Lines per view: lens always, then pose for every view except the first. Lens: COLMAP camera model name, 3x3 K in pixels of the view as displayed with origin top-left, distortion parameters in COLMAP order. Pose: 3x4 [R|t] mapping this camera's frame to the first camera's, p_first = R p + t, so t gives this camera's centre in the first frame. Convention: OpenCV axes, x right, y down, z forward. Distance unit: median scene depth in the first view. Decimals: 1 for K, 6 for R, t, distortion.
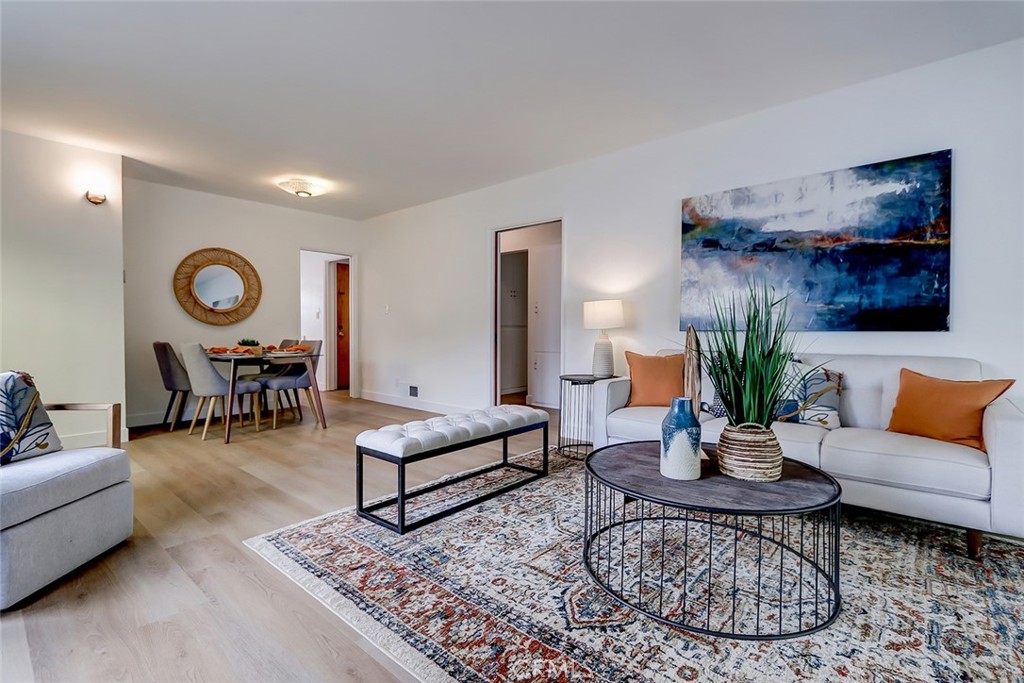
lens RADIAL K [[467.6, 0, 514.0], [0, 467.6, 339.1], [0, 0, 1]] dist [0.002288, -0.000044]
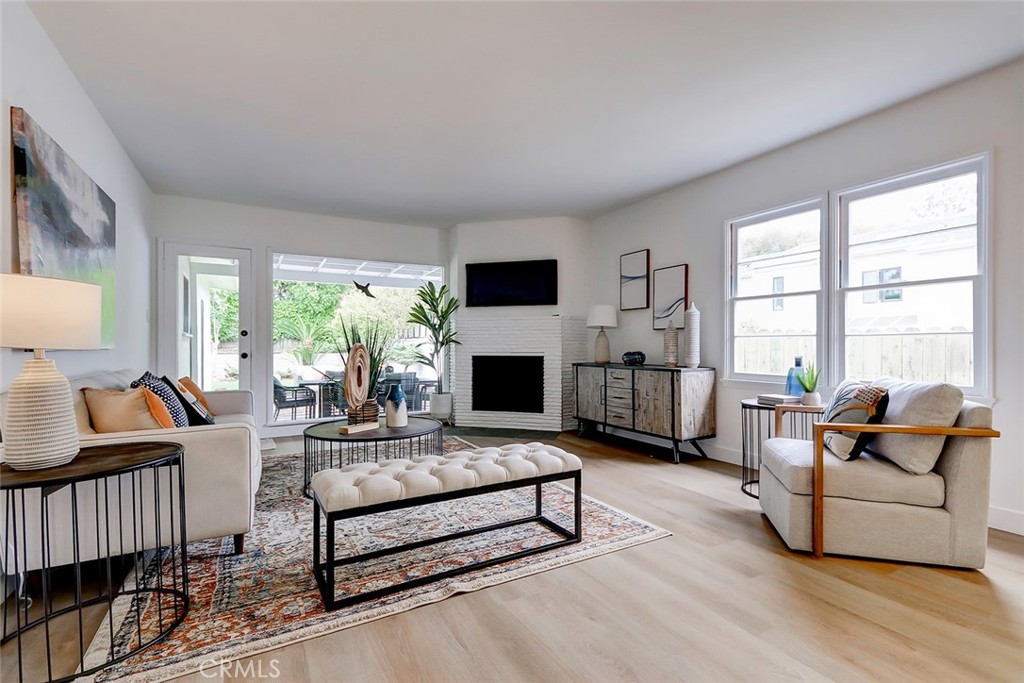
lens RADIAL K [[470.6, 0, 513.2], [0, 470.6, 342.0], [0, 0, 1]] dist [0.001968, 0.000136]
pose [[-0.938502, 0.002077, 0.345269, -0.443732], [0.007547, 0.999866, 0.014500, -0.037718], [-0.345193, 0.016214, -0.938392, 1.597271]]
